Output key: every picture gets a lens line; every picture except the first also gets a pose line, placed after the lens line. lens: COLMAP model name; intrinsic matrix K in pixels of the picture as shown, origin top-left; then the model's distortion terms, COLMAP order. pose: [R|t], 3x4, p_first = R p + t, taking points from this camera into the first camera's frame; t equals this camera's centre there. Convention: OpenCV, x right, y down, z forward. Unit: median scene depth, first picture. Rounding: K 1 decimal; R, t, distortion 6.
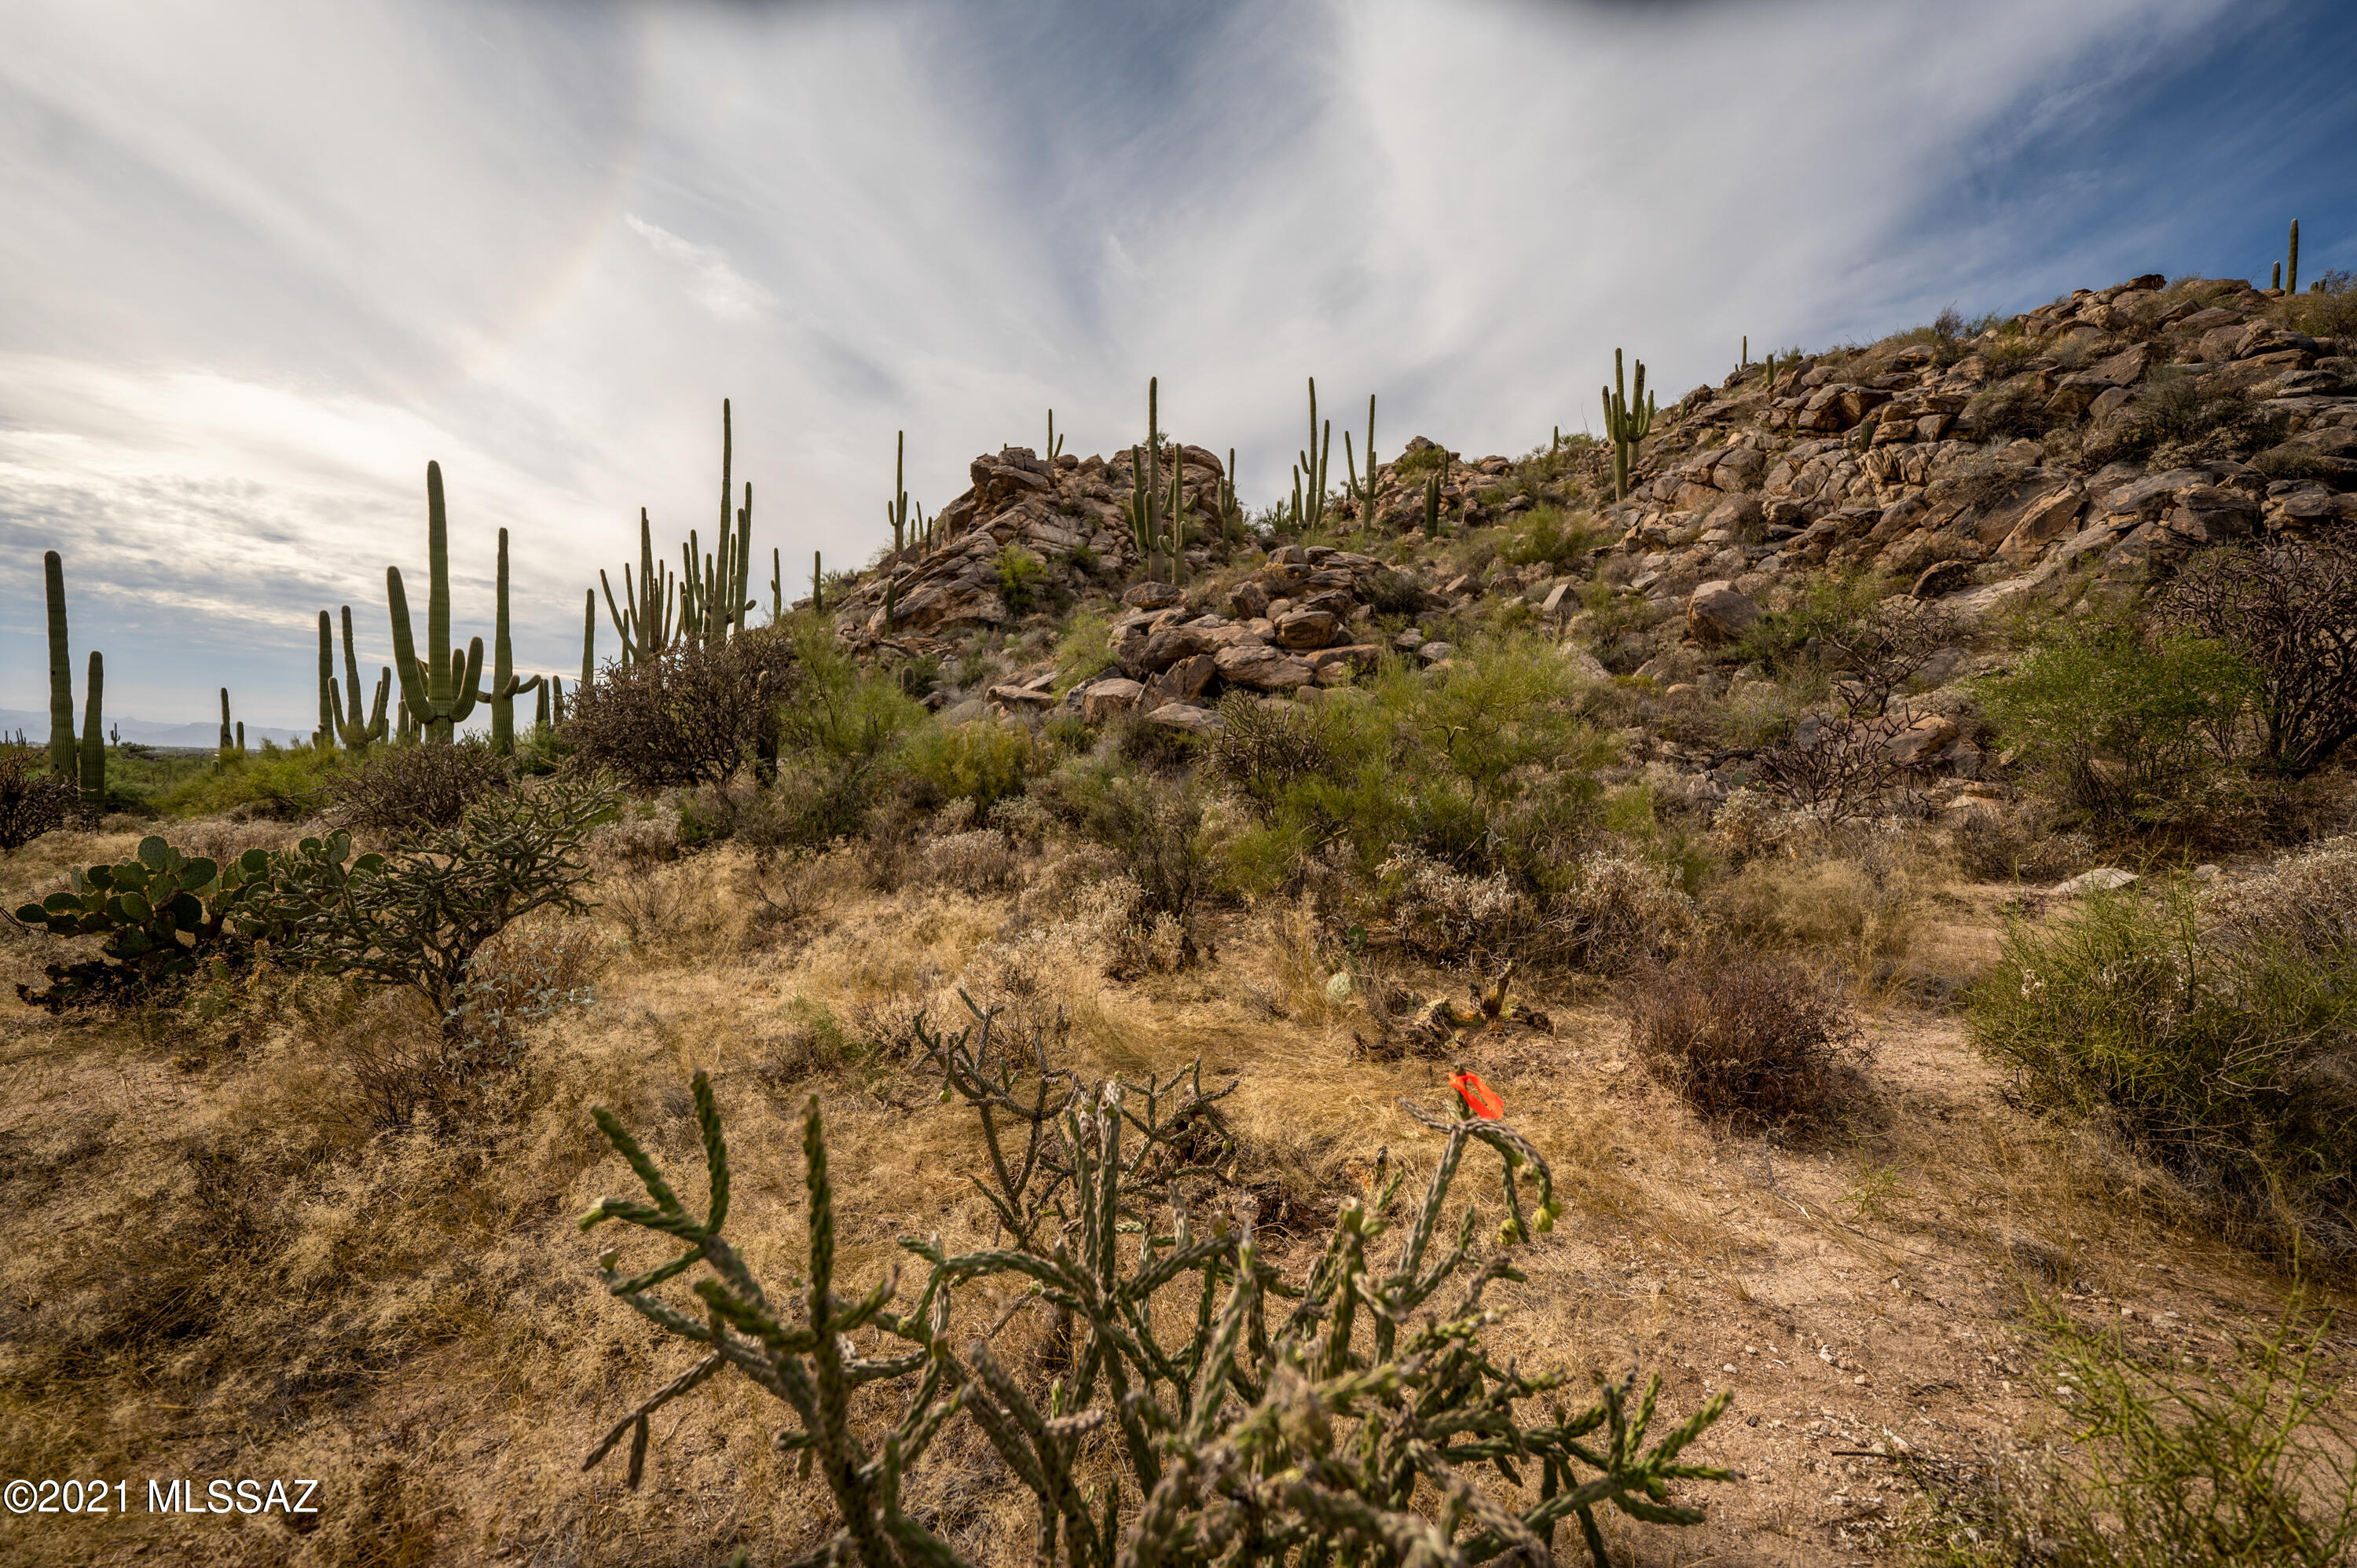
lens RADIAL K [[933.5, 0, 1175.5], [0, 933.5, 789.1], [0, 0, 1]] dist [-0.000101, -0.000311]
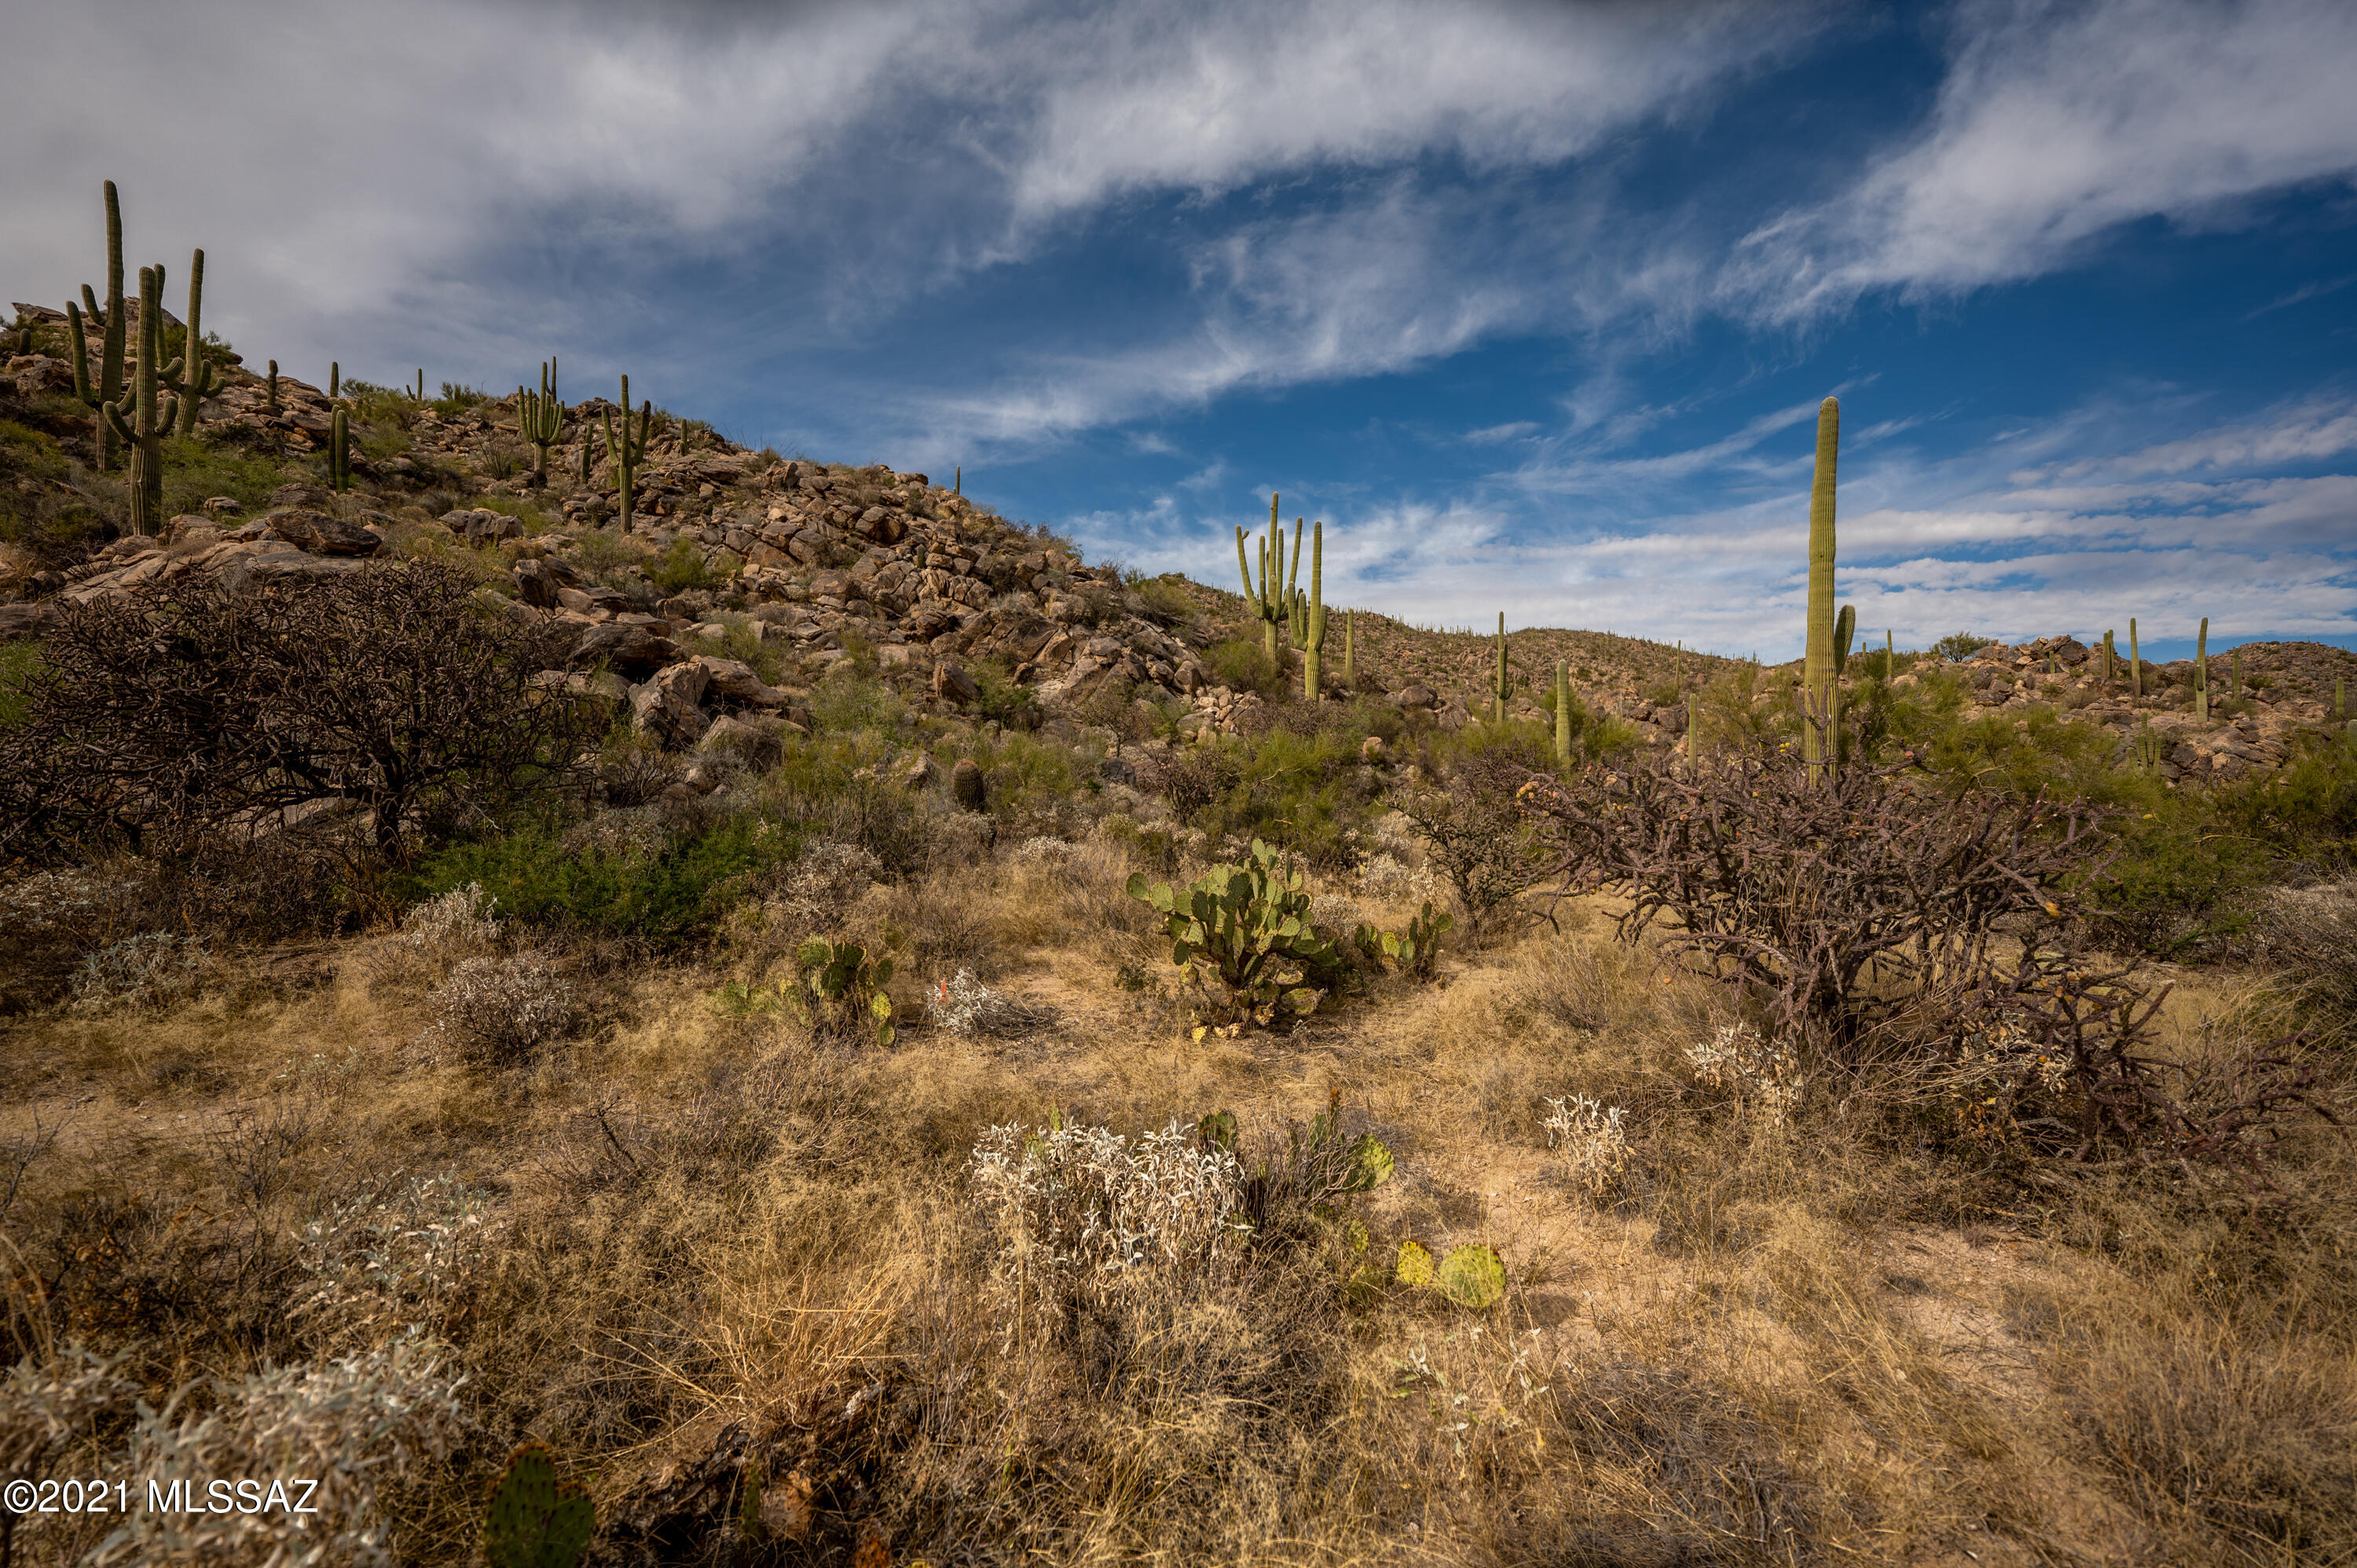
lens RADIAL K [[933.5, 0, 1175.5], [0, 933.5, 789.1], [0, 0, 1]] dist [-0.000101, -0.000311]
pose [[0.299200, 0.003936, 0.954182, -0.344379], [0.010309, 0.999920, -0.007357, -0.003121], [-0.954135, 0.012038, 0.299135, 0.128732]]
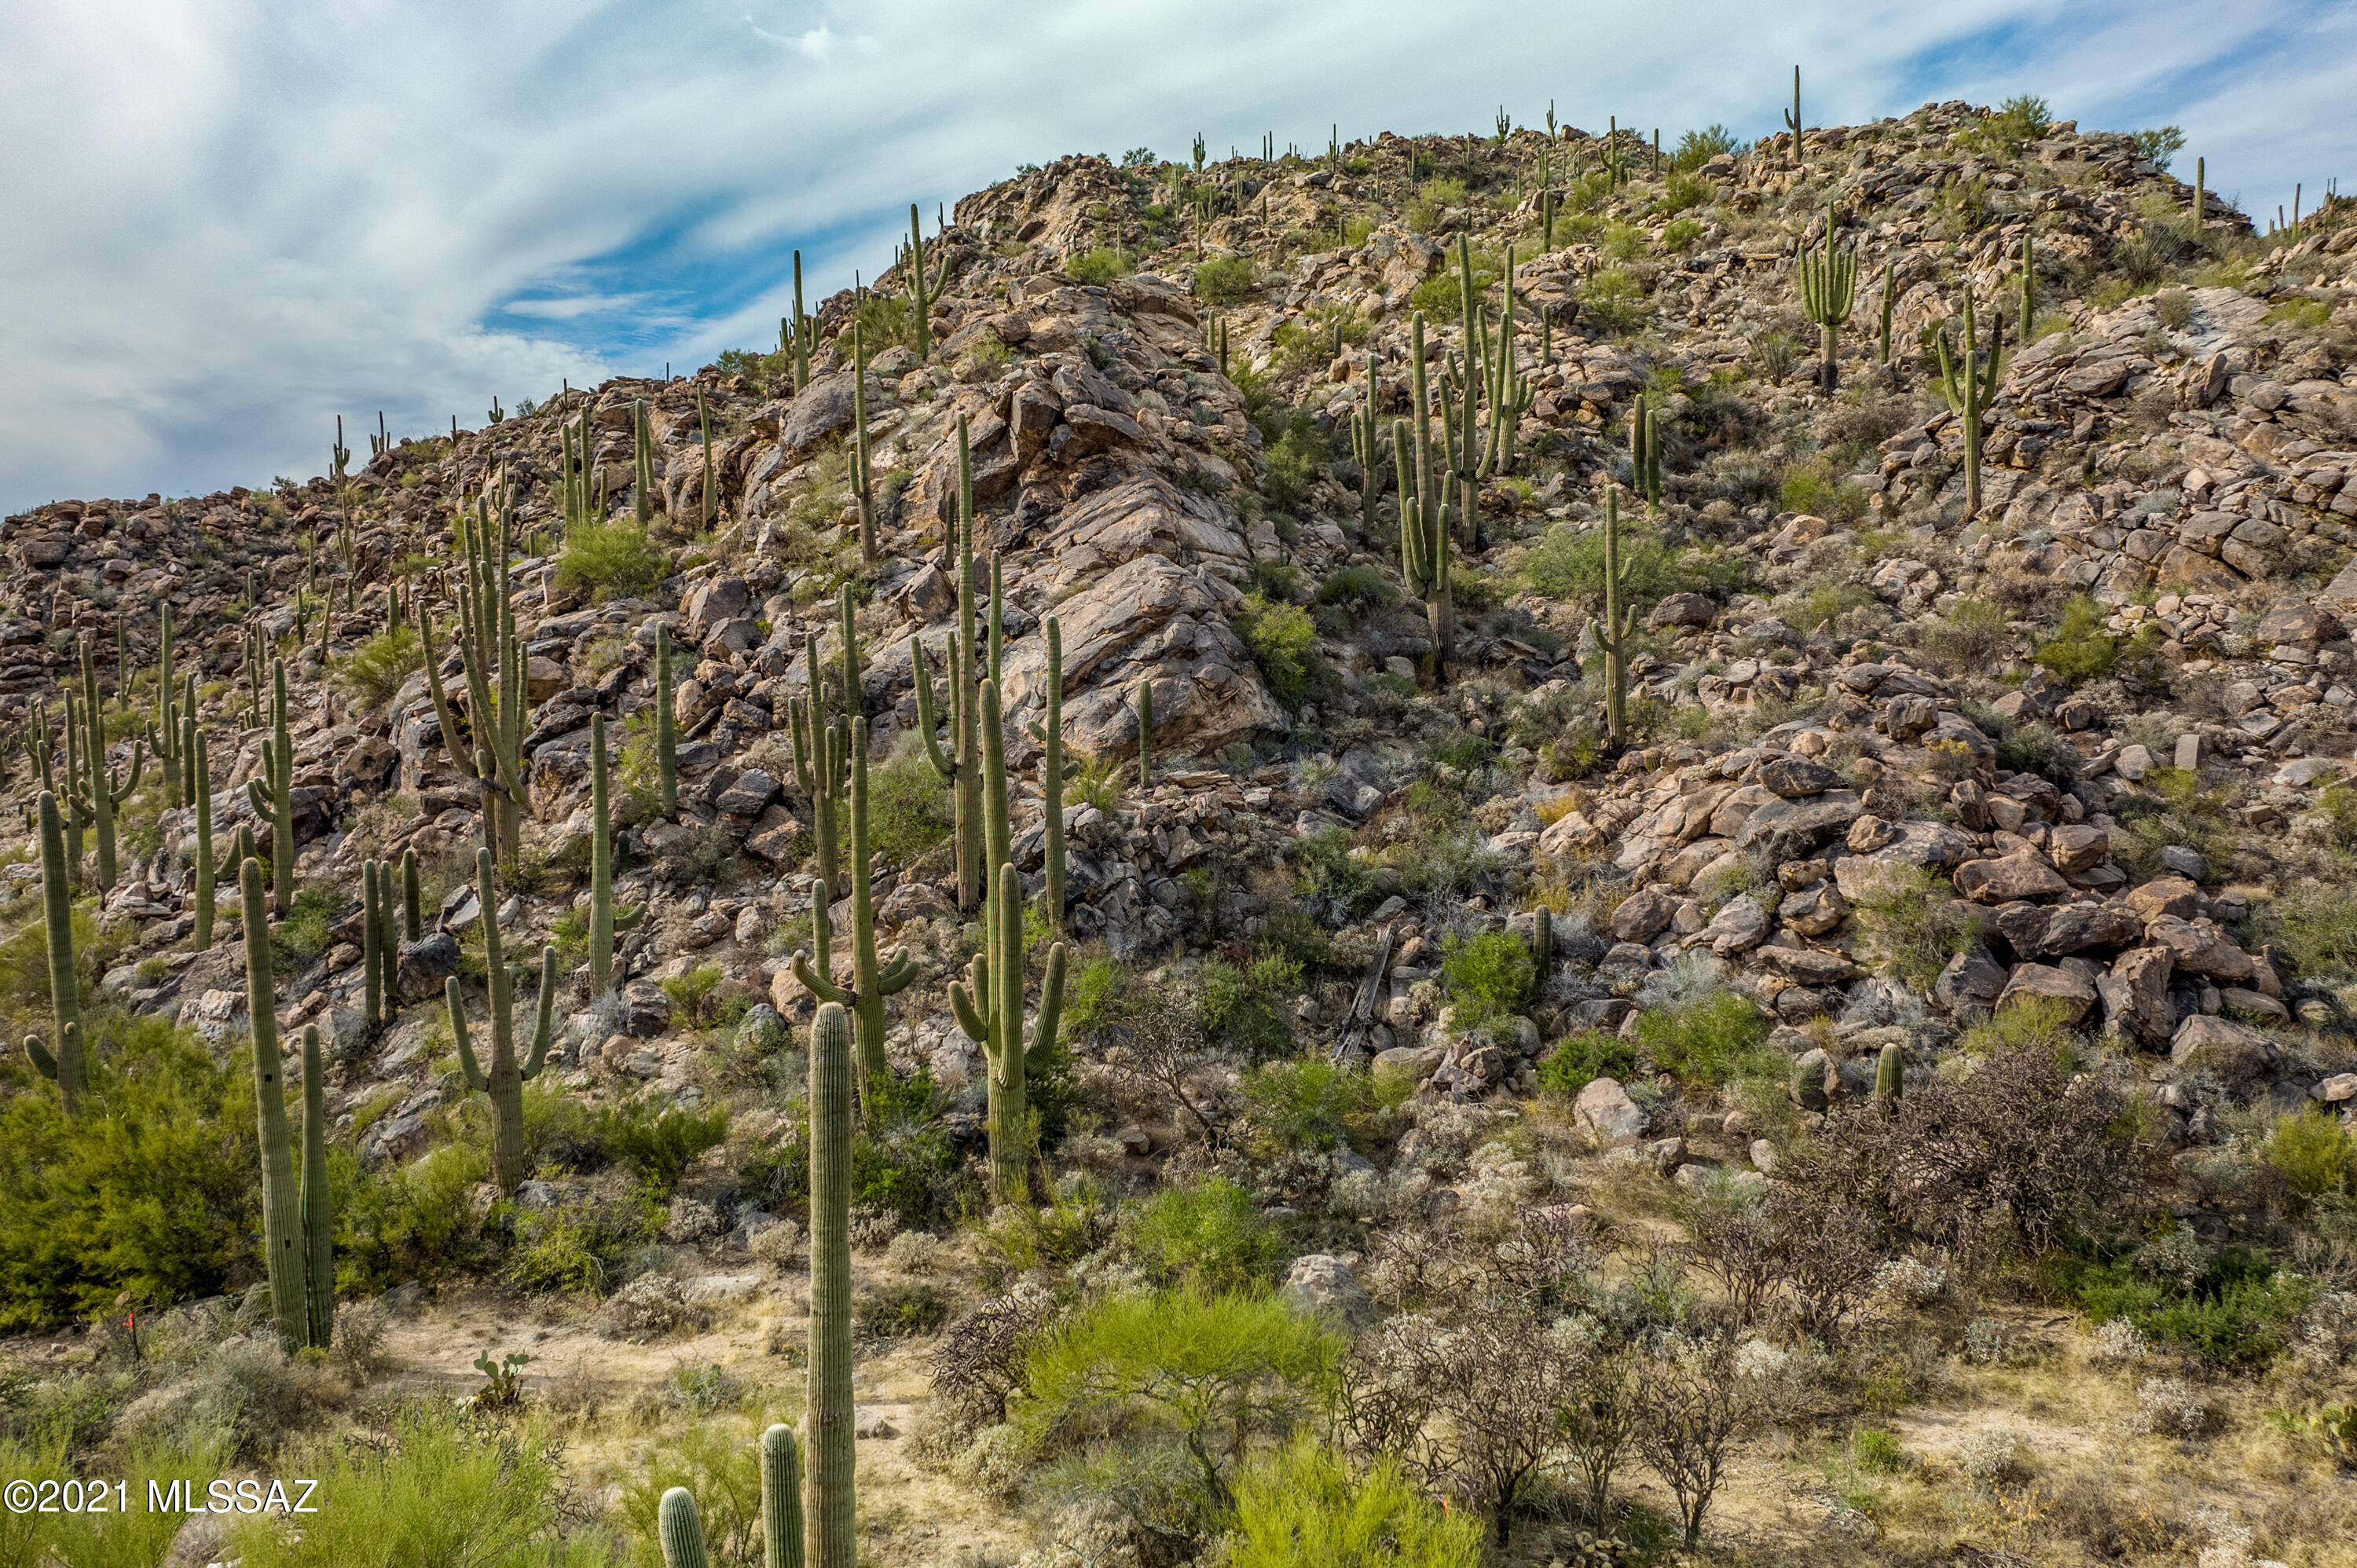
lens RADIAL K [[1942.0, 0, 1178.5], [0, 1942.0, 784.0], [0, 0, 1]] dist [0.016104, -0.006095]
pose [[0.915965, -0.072491, 0.394656, -0.768127], [0.050667, 0.996568, 0.065456, -0.230152], [-0.398047, -0.039959, 0.916494, -0.174165]]
